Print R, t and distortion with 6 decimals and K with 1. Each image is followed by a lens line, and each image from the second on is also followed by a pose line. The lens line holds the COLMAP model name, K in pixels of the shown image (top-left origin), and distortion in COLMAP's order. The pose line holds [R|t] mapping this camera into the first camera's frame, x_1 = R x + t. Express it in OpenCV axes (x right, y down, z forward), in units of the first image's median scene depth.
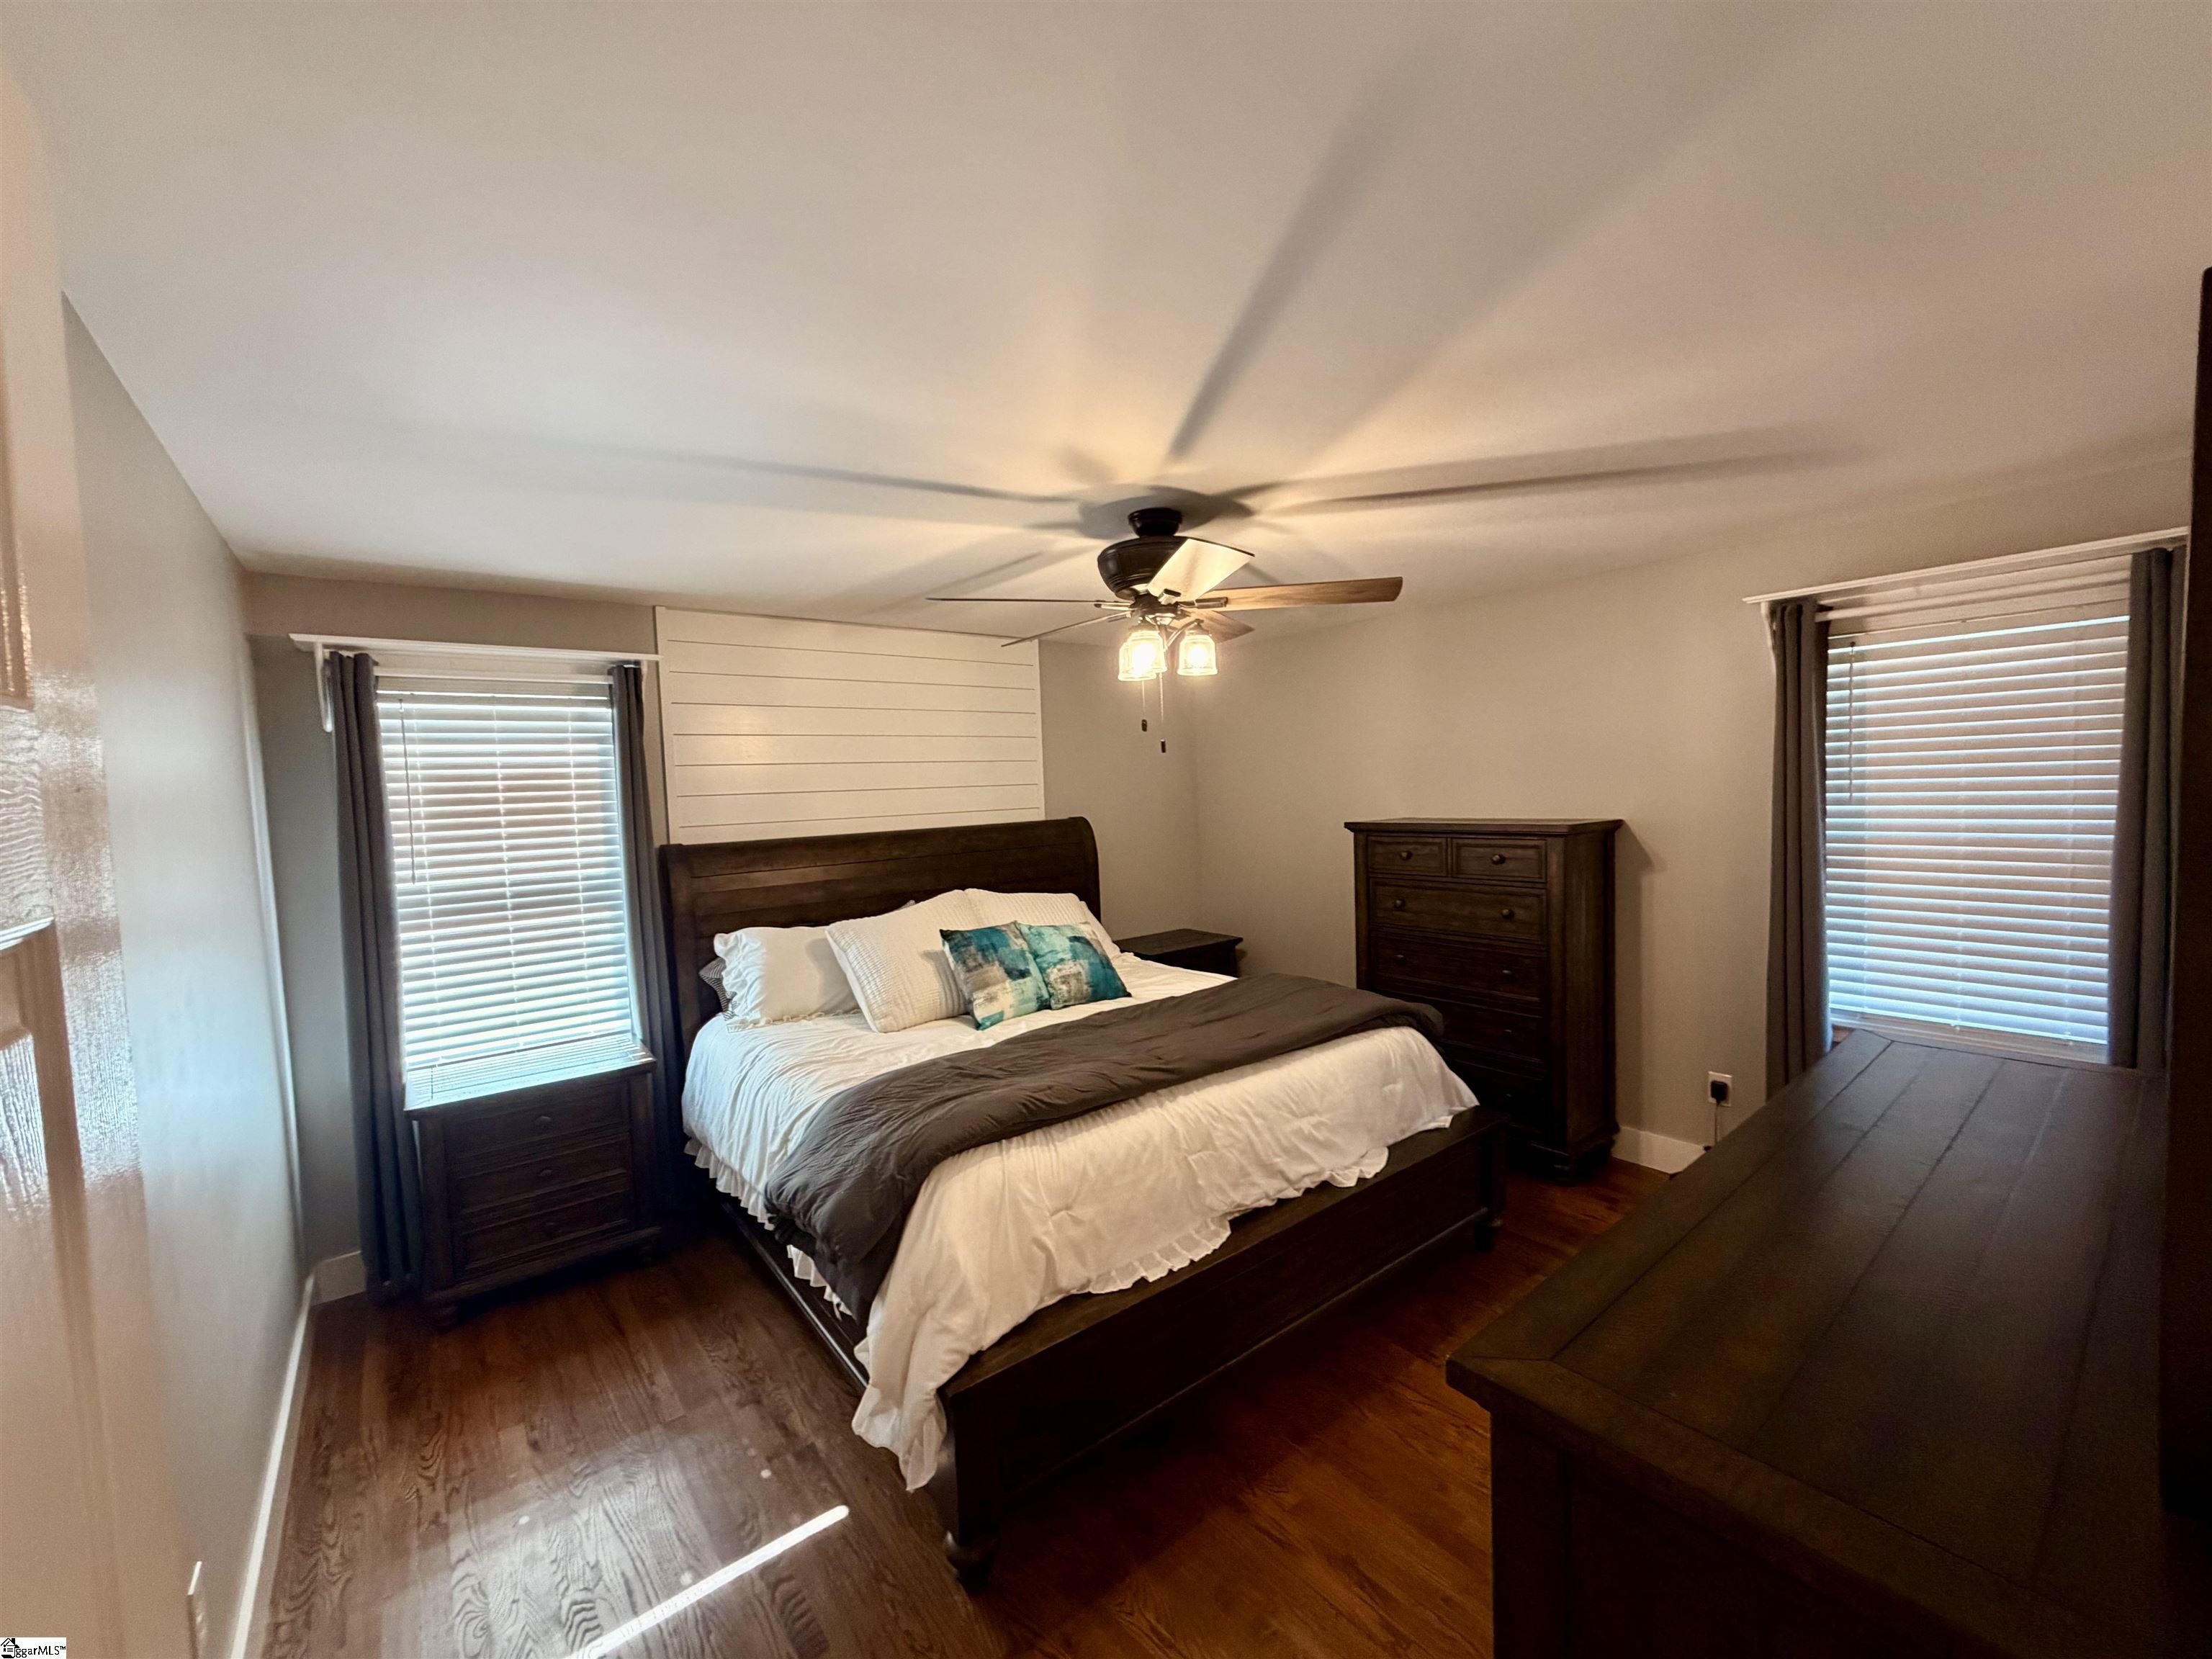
lens RADIAL K [[884.3, 0, 1097.9], [0, 884.3, 826.1], [0, 0, 1]] dist [-0.001363, -0.000032]
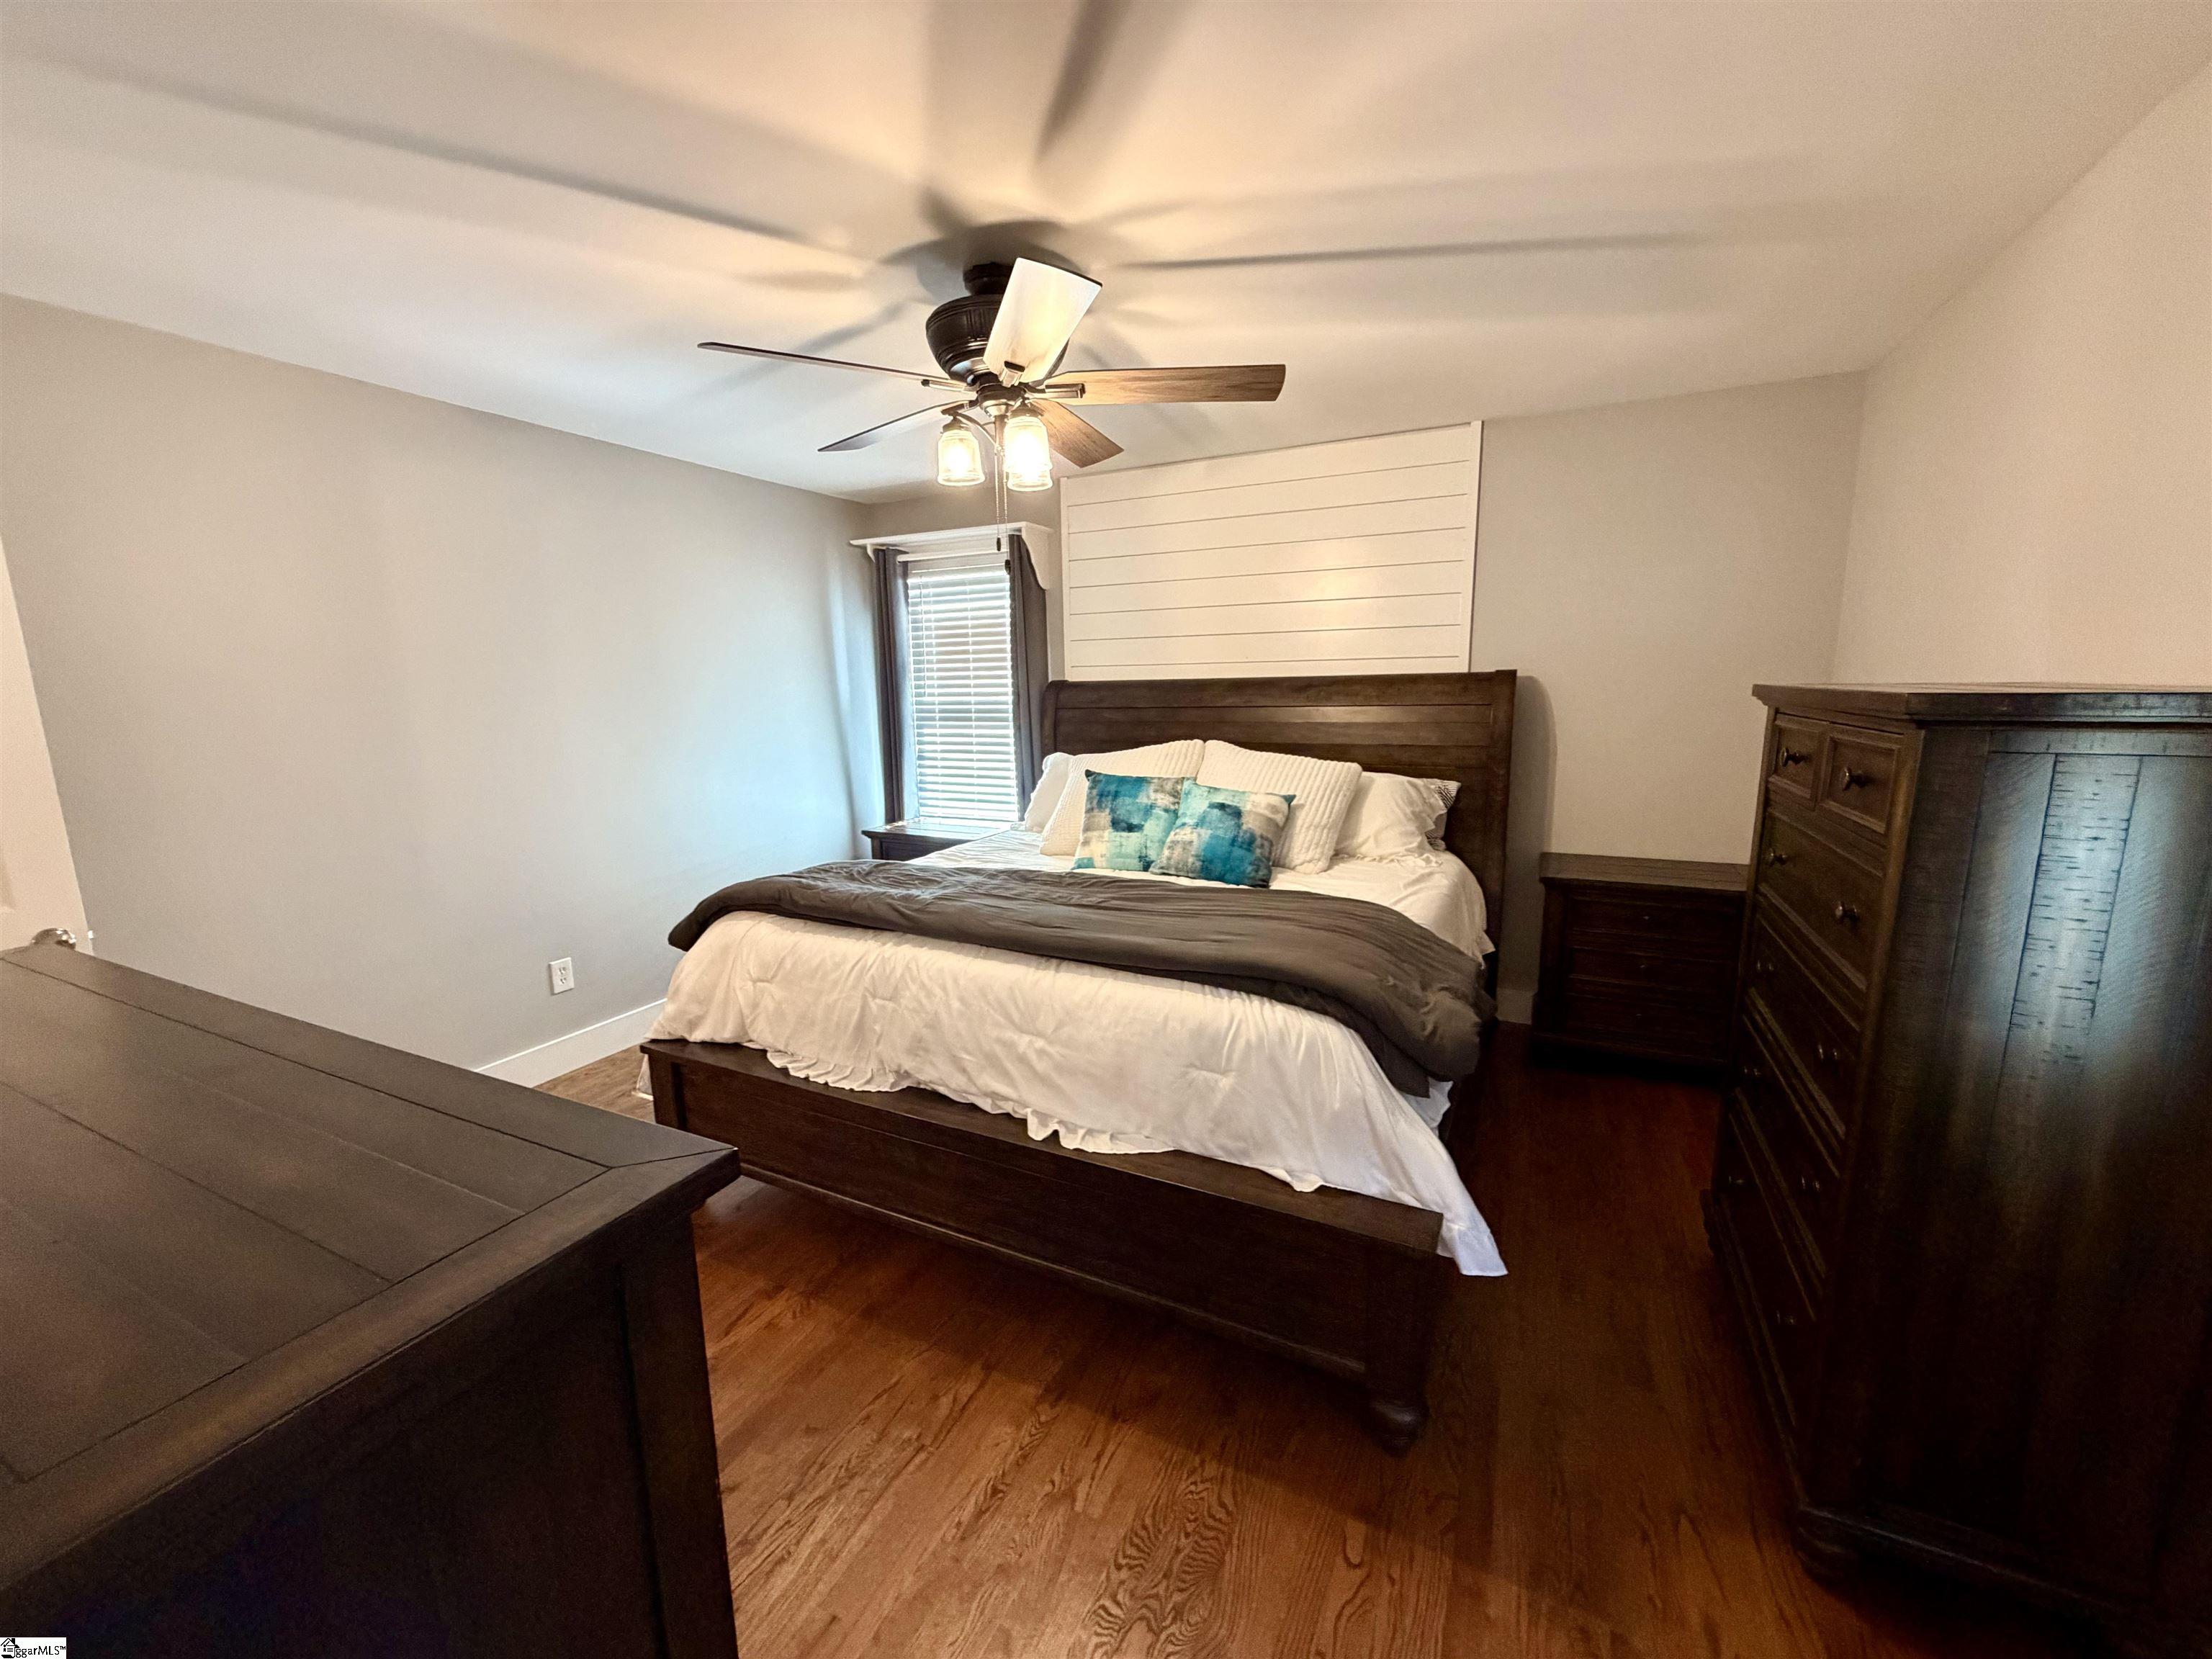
lens RADIAL K [[888.5, 0, 1106.0], [0, 888.5, 829.5], [0, 0, 1]] dist [-0.000550, -0.000032]
pose [[0.424827, 0.178637, -0.887474, 0.903809], [-0.039340, 0.983054, 0.179044, 0.001548], [0.904419, -0.041149, 0.424656, 0.701850]]
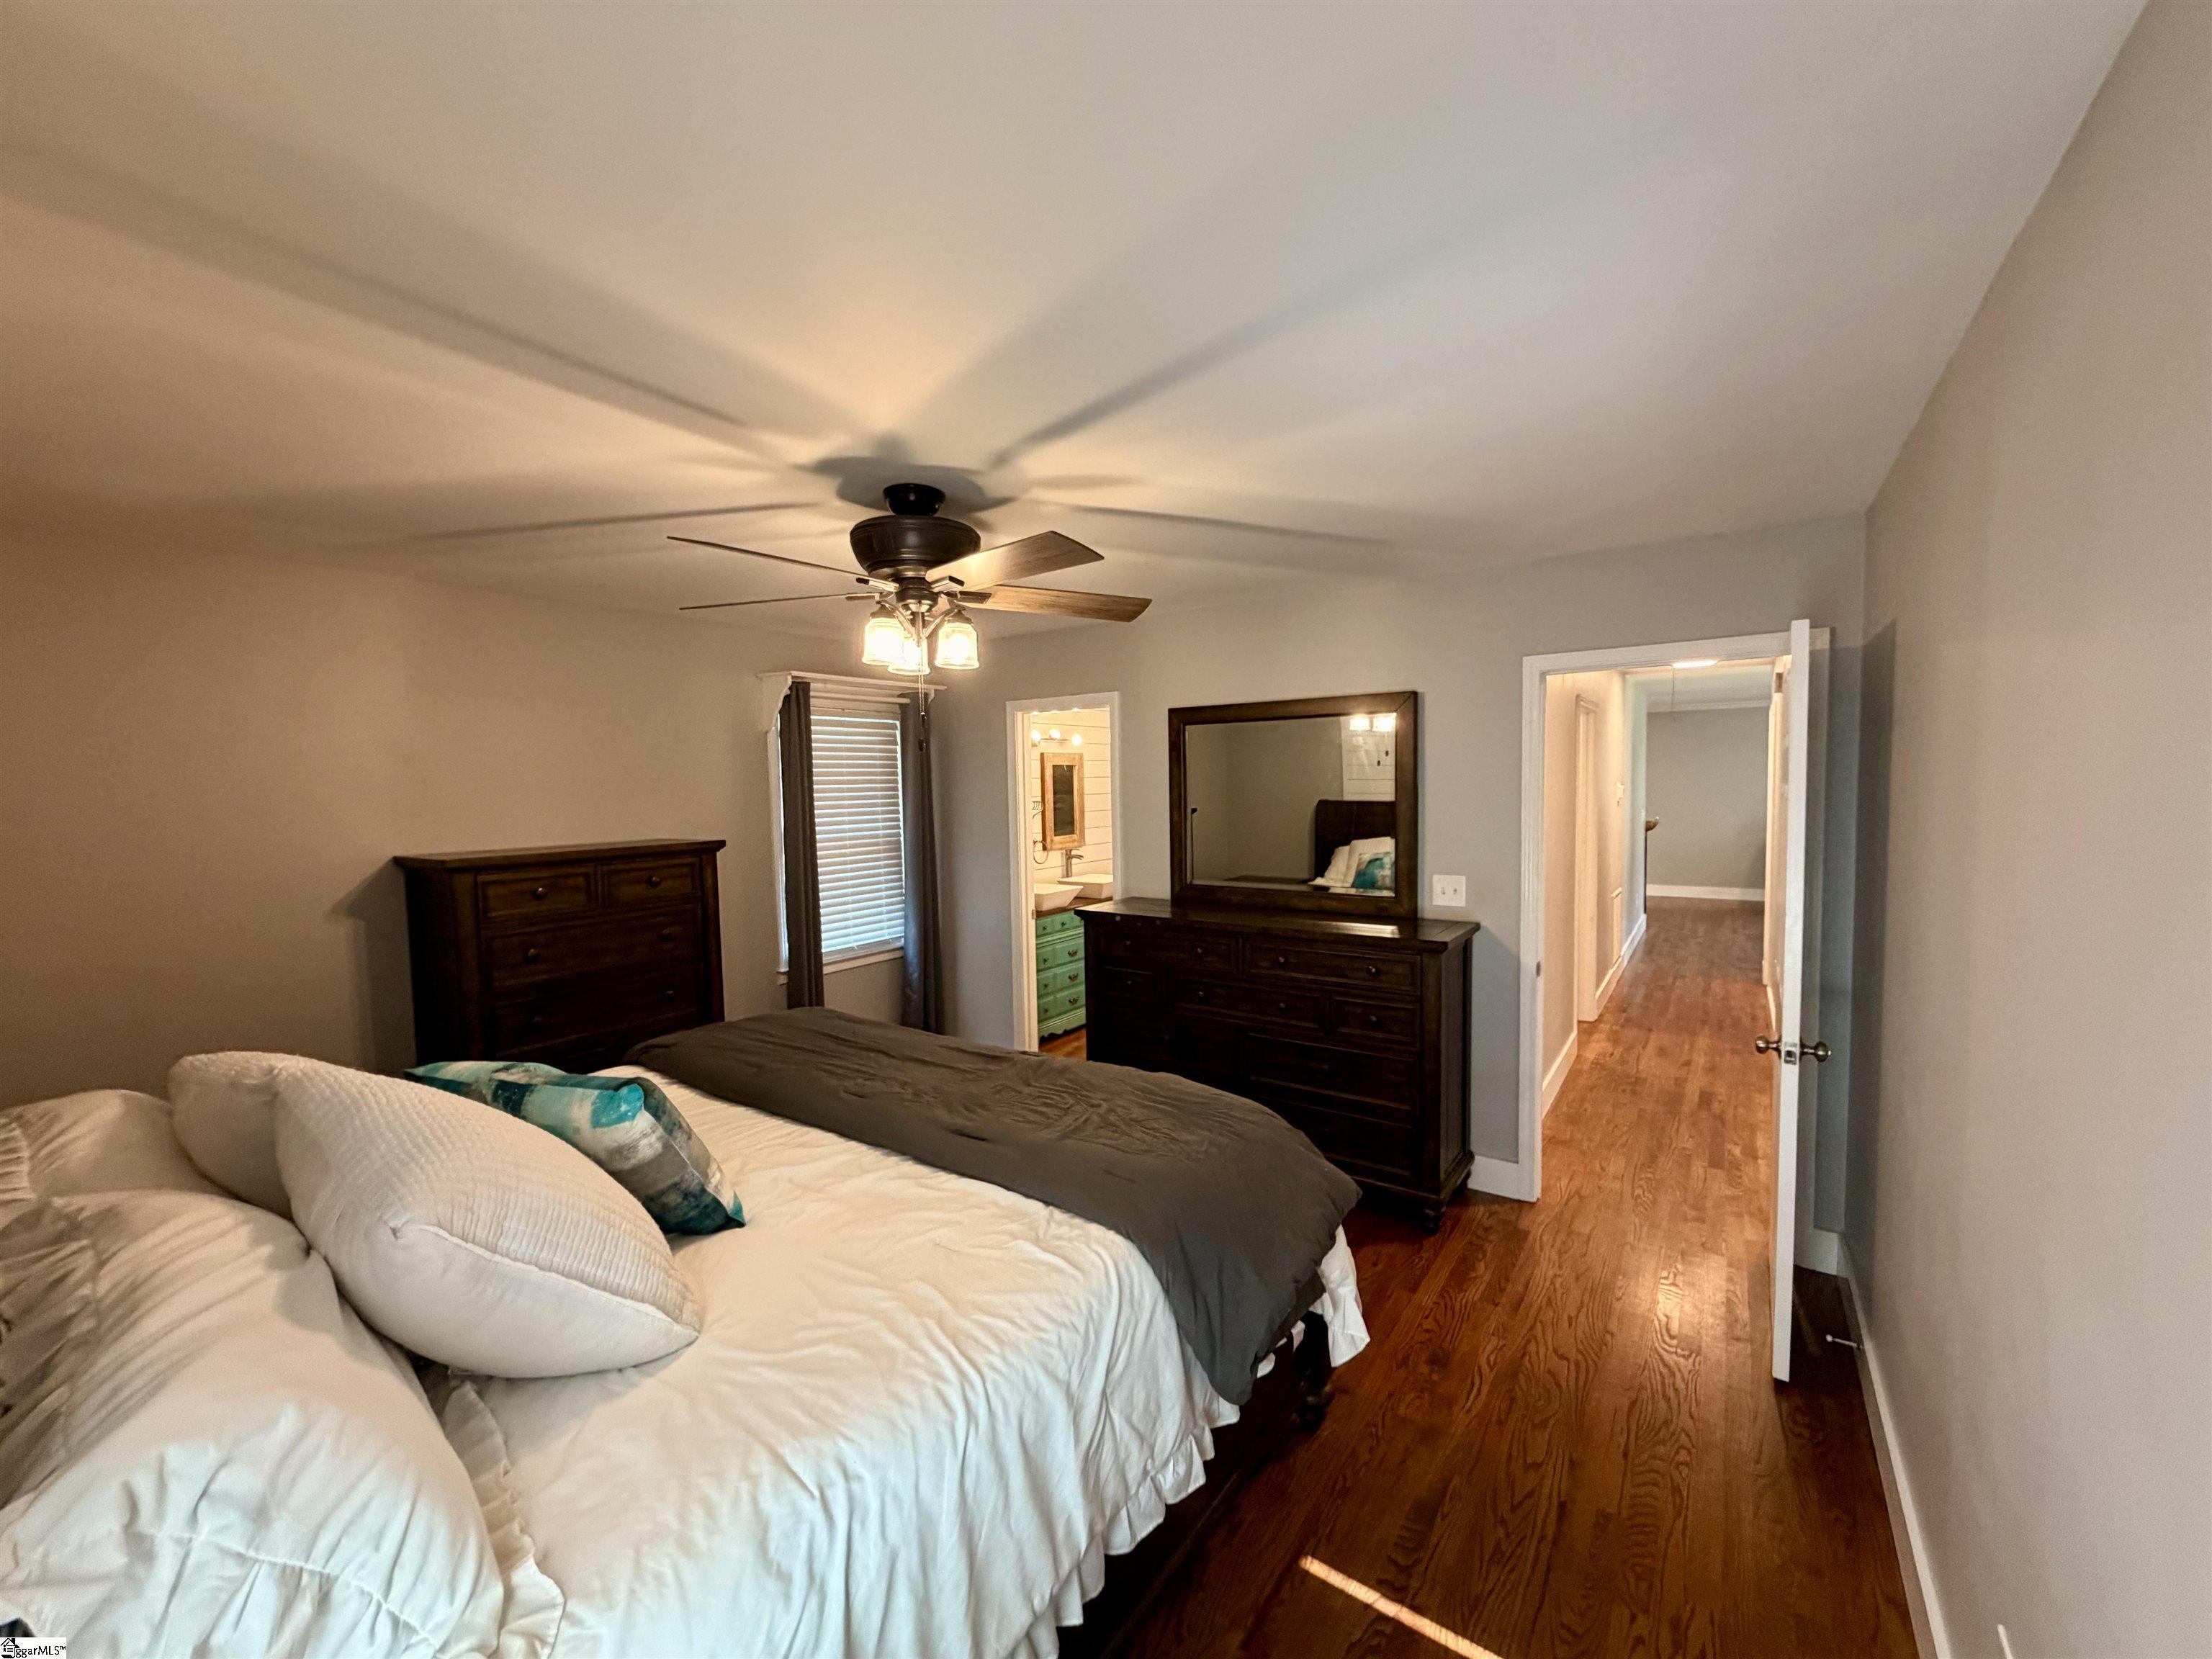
lens RADIAL K [[884.3, 0, 1097.9], [0, 884.3, 826.1], [0, 0, 1]] dist [-0.001363, -0.000032]
pose [[-0.279391, -0.005290, 0.960163, -0.846593], [0.072187, 0.997039, 0.026499, -0.017596], [-0.957460, 0.076715, -0.278181, 1.069235]]
